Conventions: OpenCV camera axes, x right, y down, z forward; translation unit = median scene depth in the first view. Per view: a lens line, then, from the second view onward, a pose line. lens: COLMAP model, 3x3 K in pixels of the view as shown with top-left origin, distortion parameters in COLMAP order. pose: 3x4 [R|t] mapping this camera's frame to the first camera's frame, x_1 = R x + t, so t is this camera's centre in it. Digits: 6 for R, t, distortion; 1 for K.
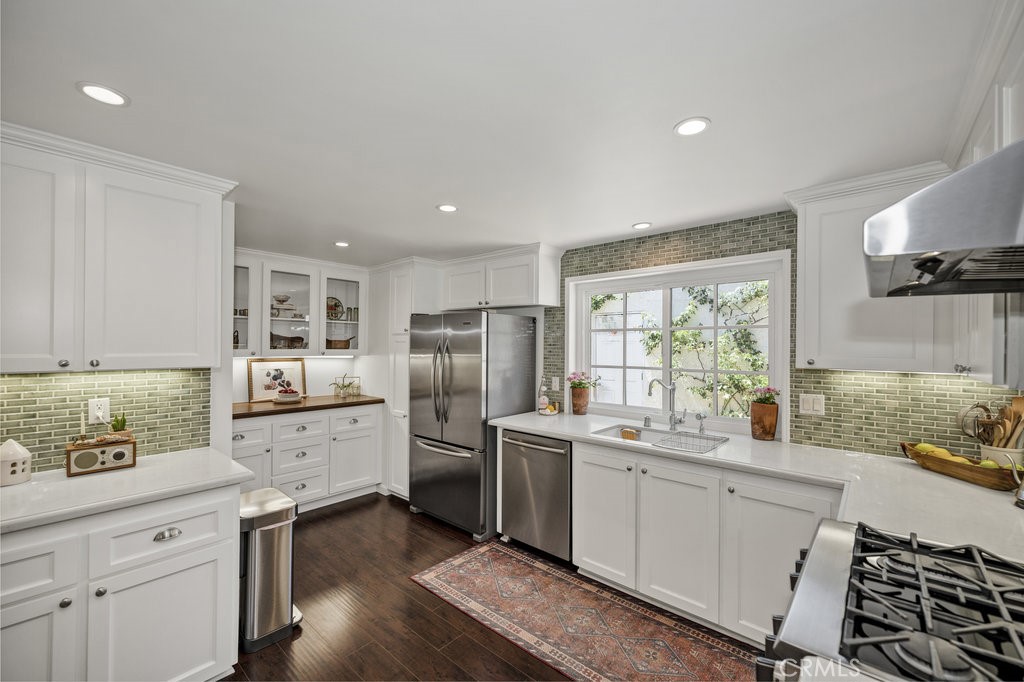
lens RADIAL K [[414.6, 0, 508.2], [0, 414.6, 344.9], [0, 0, 1]] dist [0.000805, 0.000245]
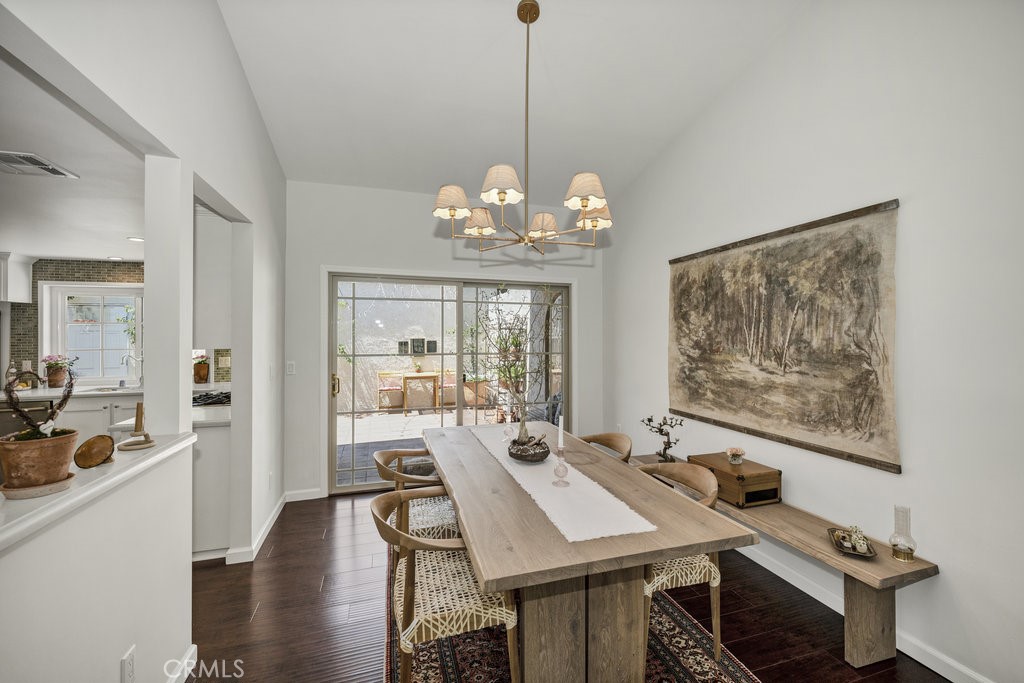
lens RADIAL K [[423.7, 0, 517.4], [0, 423.7, 334.7], [0, 0, 1]] dist [0.001789, 0.000059]
pose [[0.510595, -0.006225, 0.859799, -0.233913], [0.007160, 0.999970, 0.002988, 0.008434], [-0.859792, 0.004631, 0.510624, -0.927432]]
